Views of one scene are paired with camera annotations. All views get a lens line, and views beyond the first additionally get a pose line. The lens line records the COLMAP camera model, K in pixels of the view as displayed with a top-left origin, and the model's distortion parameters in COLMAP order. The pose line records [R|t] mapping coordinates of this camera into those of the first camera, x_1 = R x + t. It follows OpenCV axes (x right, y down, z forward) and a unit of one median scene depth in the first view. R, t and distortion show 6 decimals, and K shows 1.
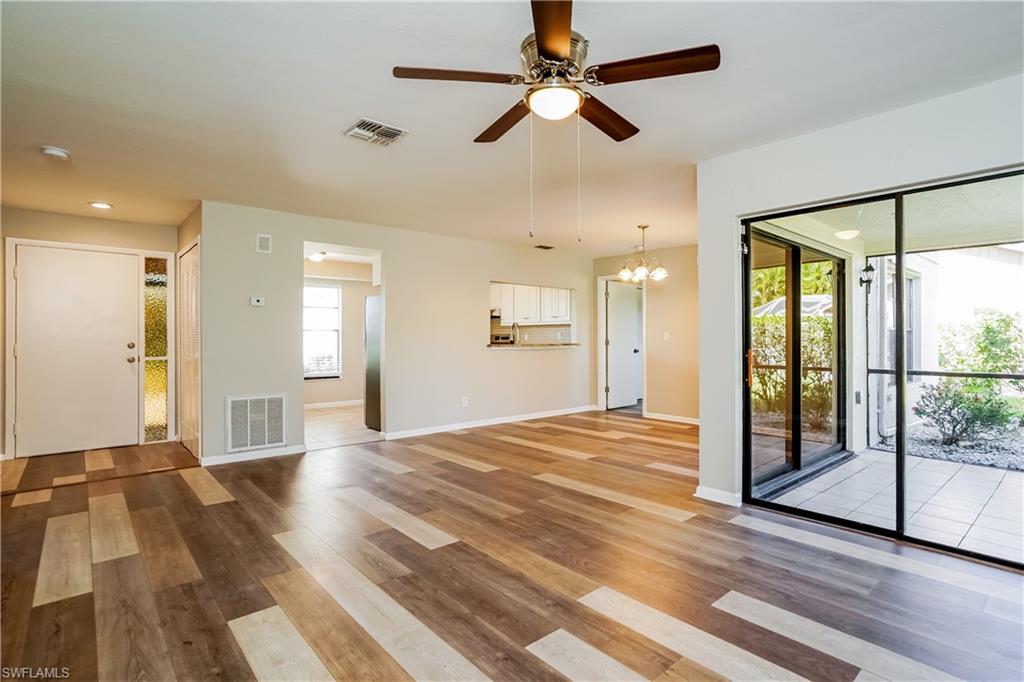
lens RADIAL K [[509.0, 0, 519.1], [0, 509.0, 338.2], [0, 0, 1]] dist [-0.016906, 0.000586]
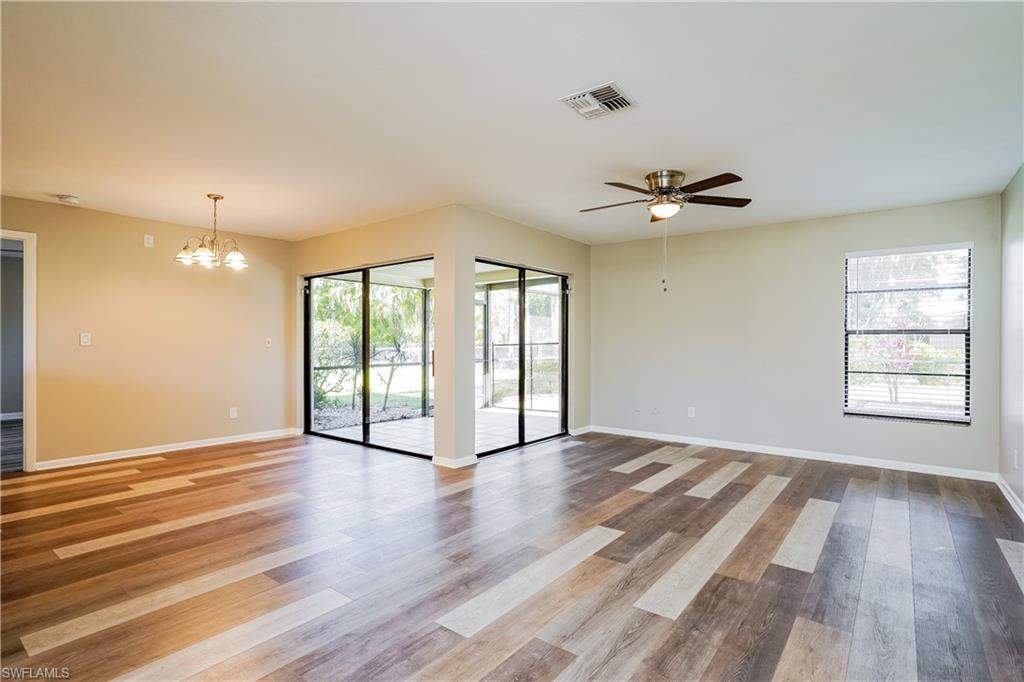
lens RADIAL K [[509.0, 0, 516.1], [0, 509.0, 345.1], [0, 0, 1]] dist [-0.016906, 0.000586]
pose [[-0.201680, -0.002371, 0.979449, -1.405813], [-0.004655, 0.999988, 0.001462, -0.000075], [-0.979440, -0.004264, -0.201689, 1.677754]]
